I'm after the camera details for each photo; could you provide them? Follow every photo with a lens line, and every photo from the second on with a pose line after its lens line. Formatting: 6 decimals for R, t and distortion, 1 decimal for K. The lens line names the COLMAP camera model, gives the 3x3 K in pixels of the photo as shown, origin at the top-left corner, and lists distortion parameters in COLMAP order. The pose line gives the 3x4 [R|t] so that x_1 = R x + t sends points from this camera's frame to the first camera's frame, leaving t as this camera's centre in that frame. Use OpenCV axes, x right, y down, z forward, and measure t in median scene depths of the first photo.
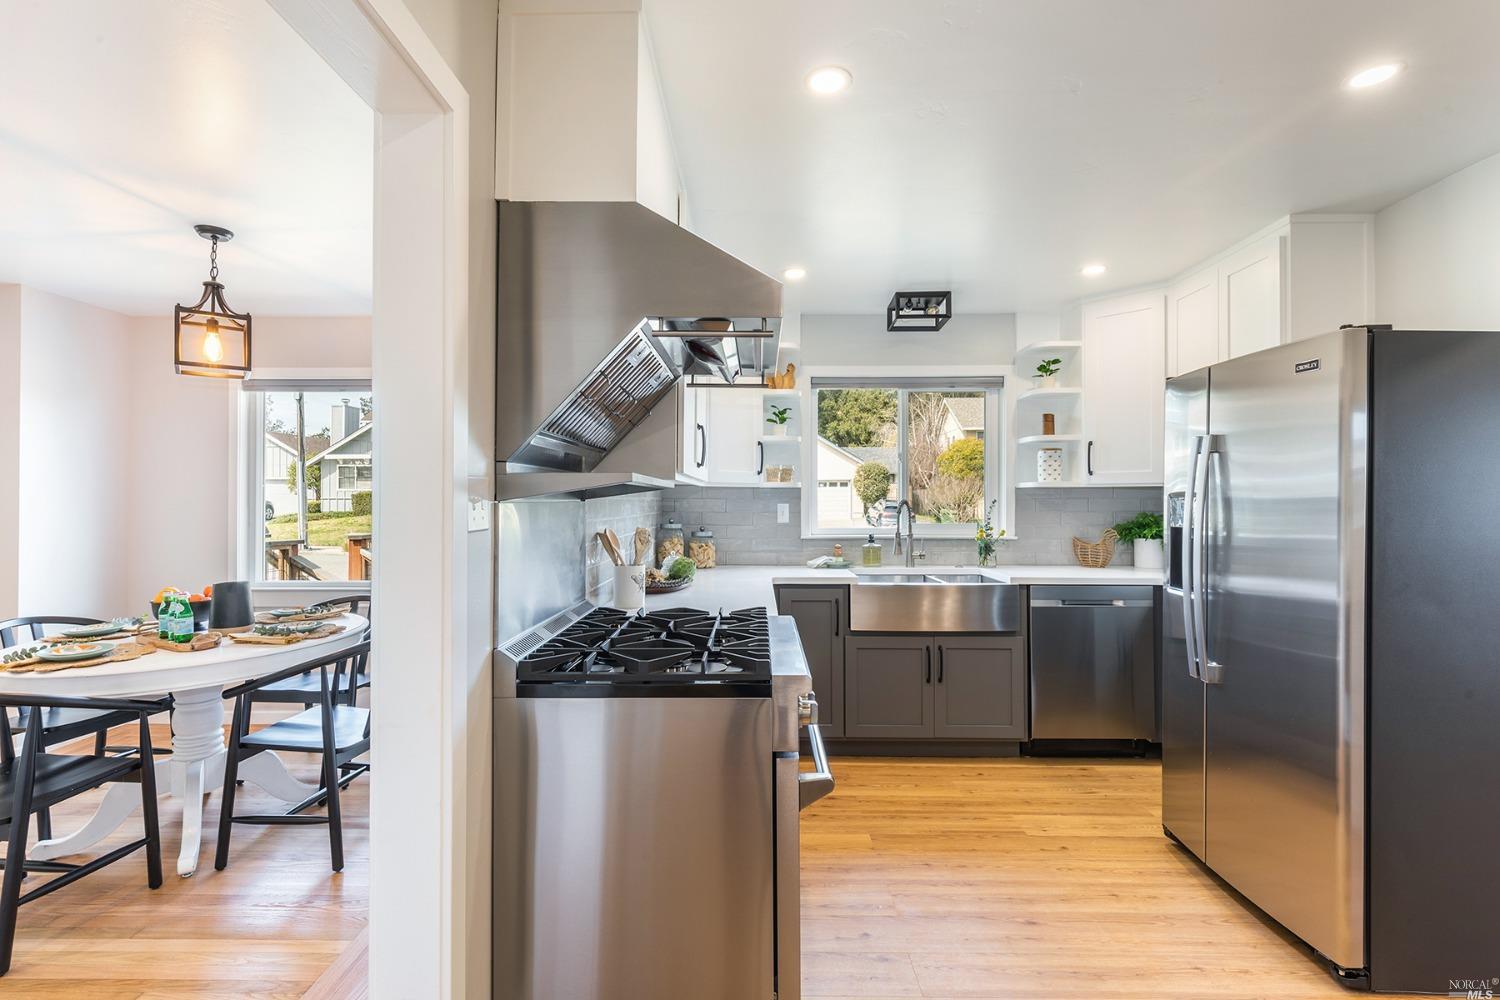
lens RADIAL K [[686.0, 0, 762.1], [0, 686.0, 497.4], [0, 0, 1]] dist [0.016976, -0.009734]
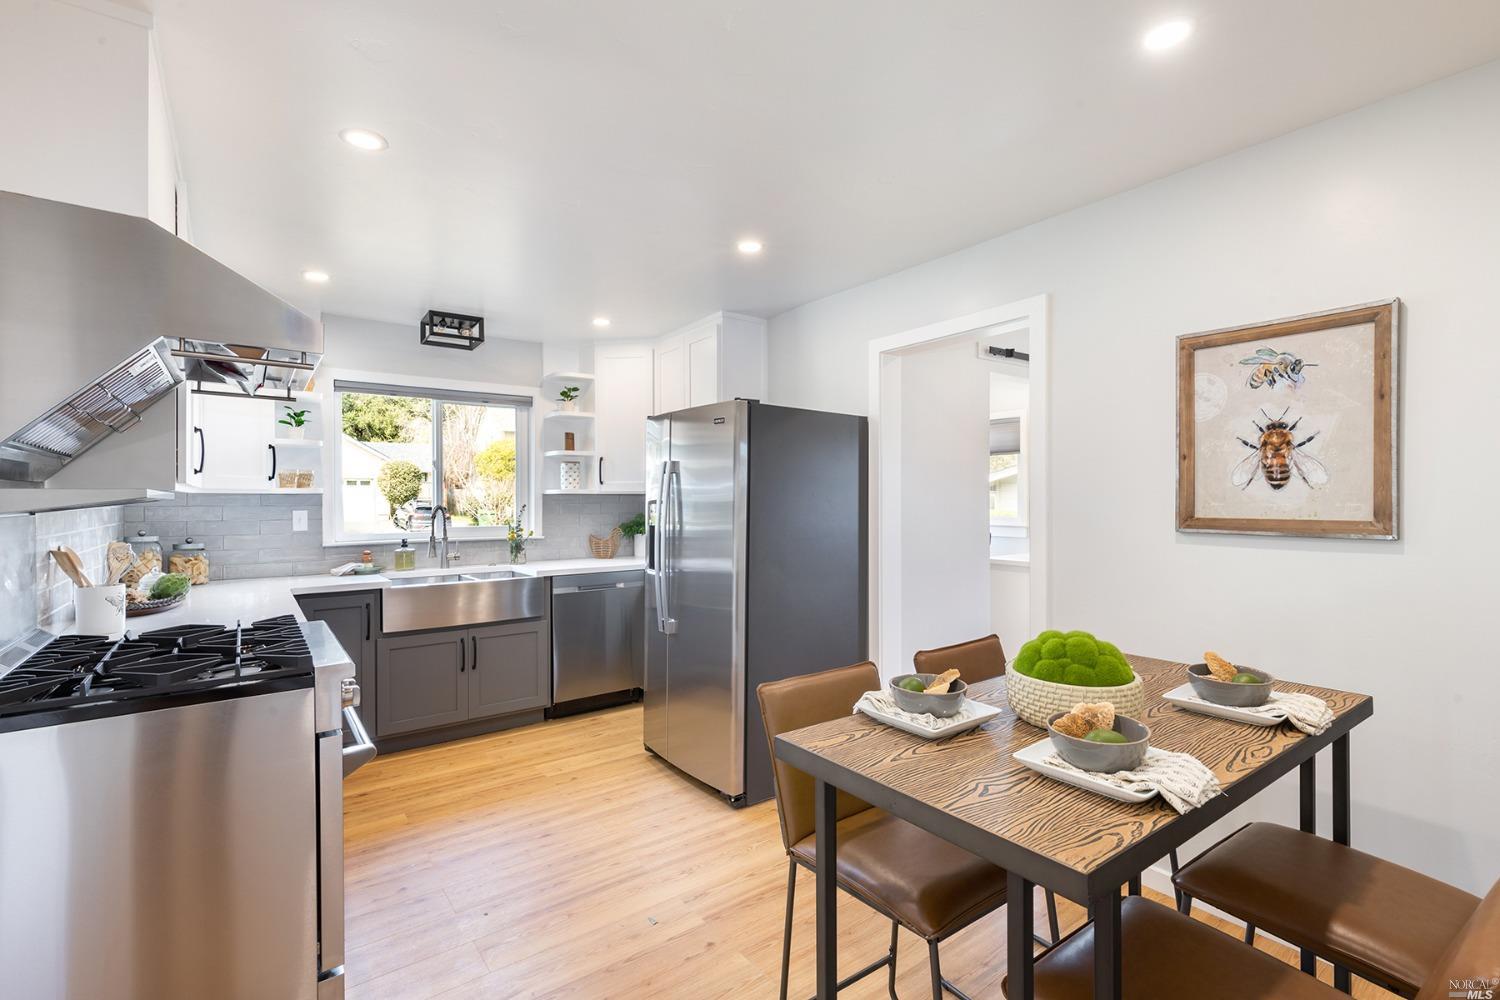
lens RADIAL K [[686.0, 0, 762.1], [0, 686.0, 497.4], [0, 0, 1]] dist [0.016976, -0.009734]
pose [[0.799514, -0.002913, 0.600640, -0.042147], [0.001580, 0.999995, 0.002746, -0.014081], [-0.600645, -0.001246, 0.799515, -0.195191]]
